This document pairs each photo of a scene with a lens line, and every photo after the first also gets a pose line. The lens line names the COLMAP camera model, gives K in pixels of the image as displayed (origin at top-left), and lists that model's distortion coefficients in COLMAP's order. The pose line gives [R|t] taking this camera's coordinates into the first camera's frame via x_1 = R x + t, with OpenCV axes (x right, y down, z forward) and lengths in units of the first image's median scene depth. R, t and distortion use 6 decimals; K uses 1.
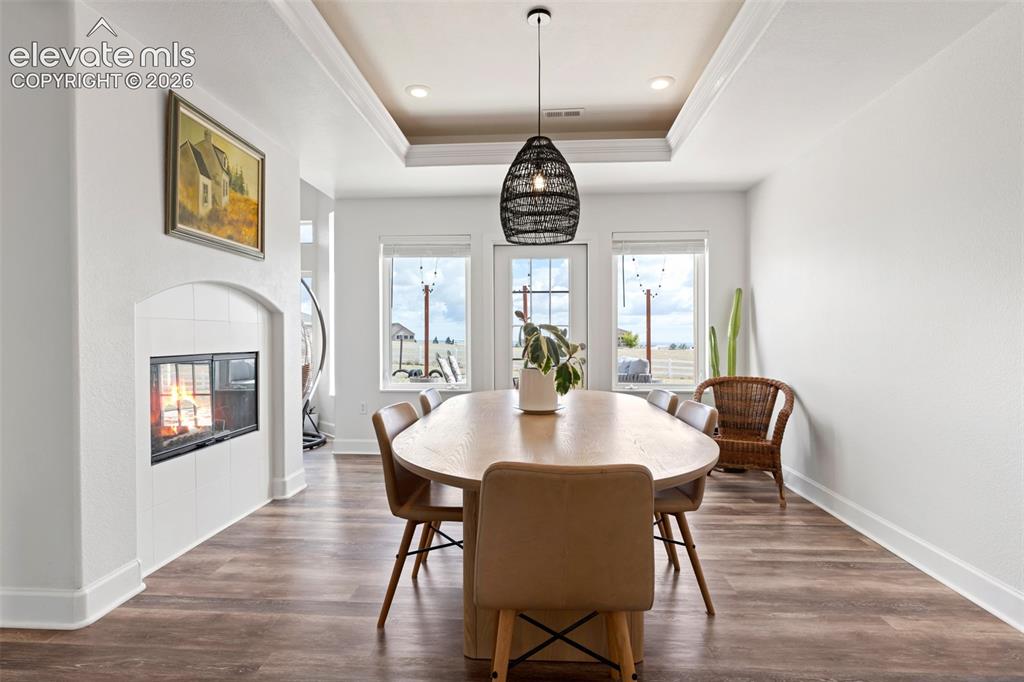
lens RADIAL K [[510.9, 0, 512.0], [0, 510.9, 341.0], [0, 0, 1]] dist [-0.002226, -0.000765]
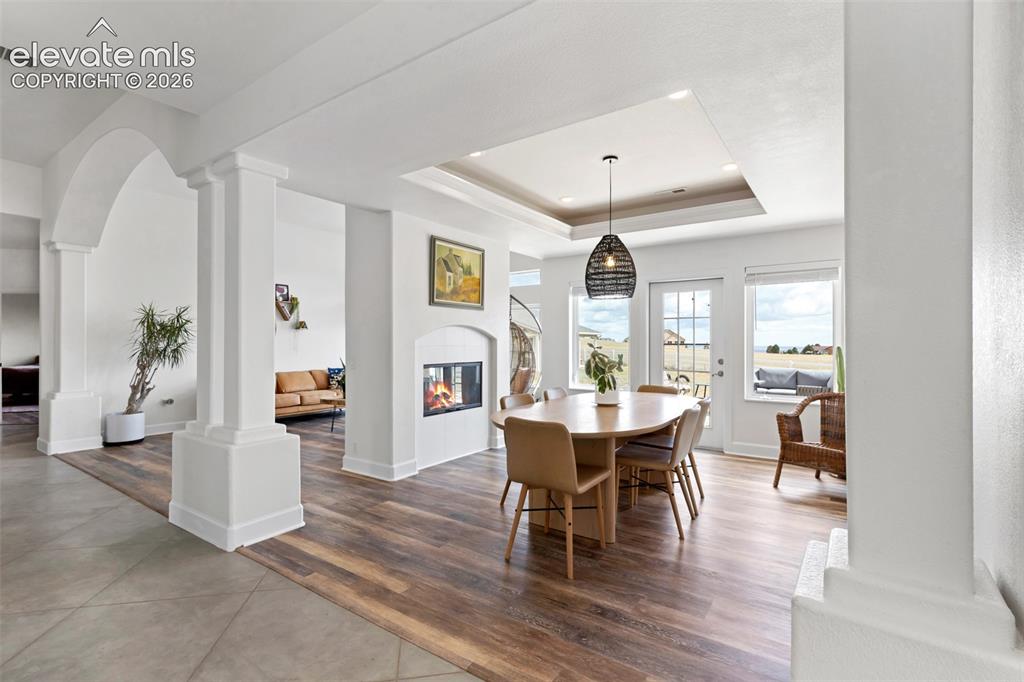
lens RADIAL K [[465.3, 0, 512.0], [0, 465.3, 341.0], [0, 0, 1]] dist [0.001144, 0.000494]
pose [[0.853564, 0.001300, -0.520986, 0.517801], [-0.006896, 0.999937, -0.008803, -0.045009], [0.520942, 0.011106, 0.853520, -0.380011]]
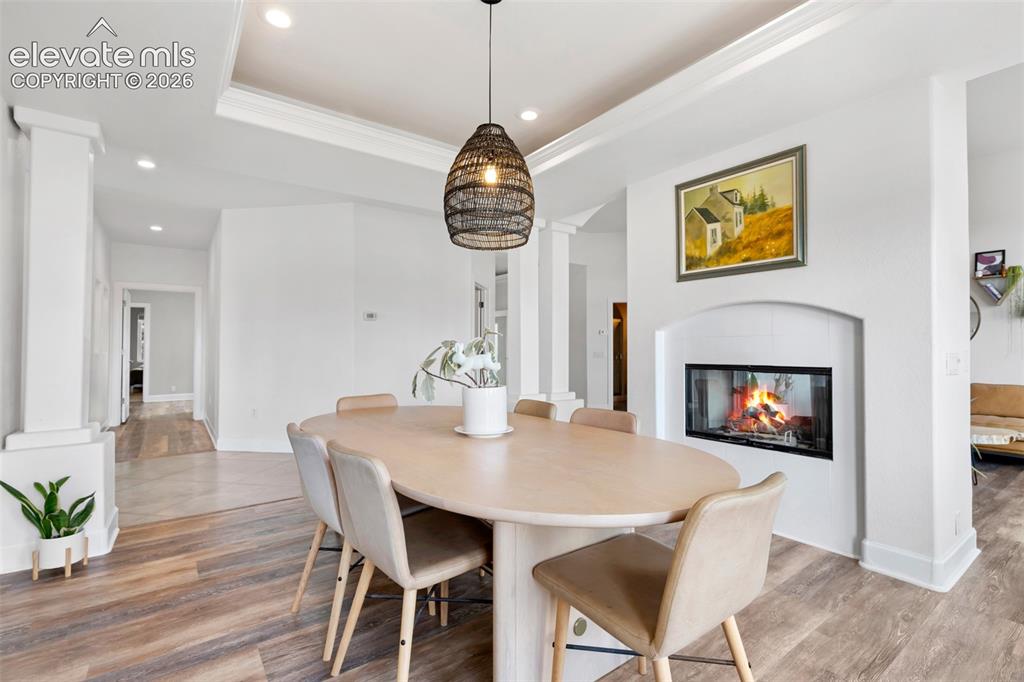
lens RADIAL K [[465.3, 0, 512.0], [0, 465.3, 341.0], [0, 0, 1]] dist [0.001144, 0.000494]
pose [[-0.768125, -0.010995, -0.640206, 0.504089], [-0.001499, 0.999881, -0.015374, -0.013113], [0.640298, -0.010849, -0.768050, 1.539133]]
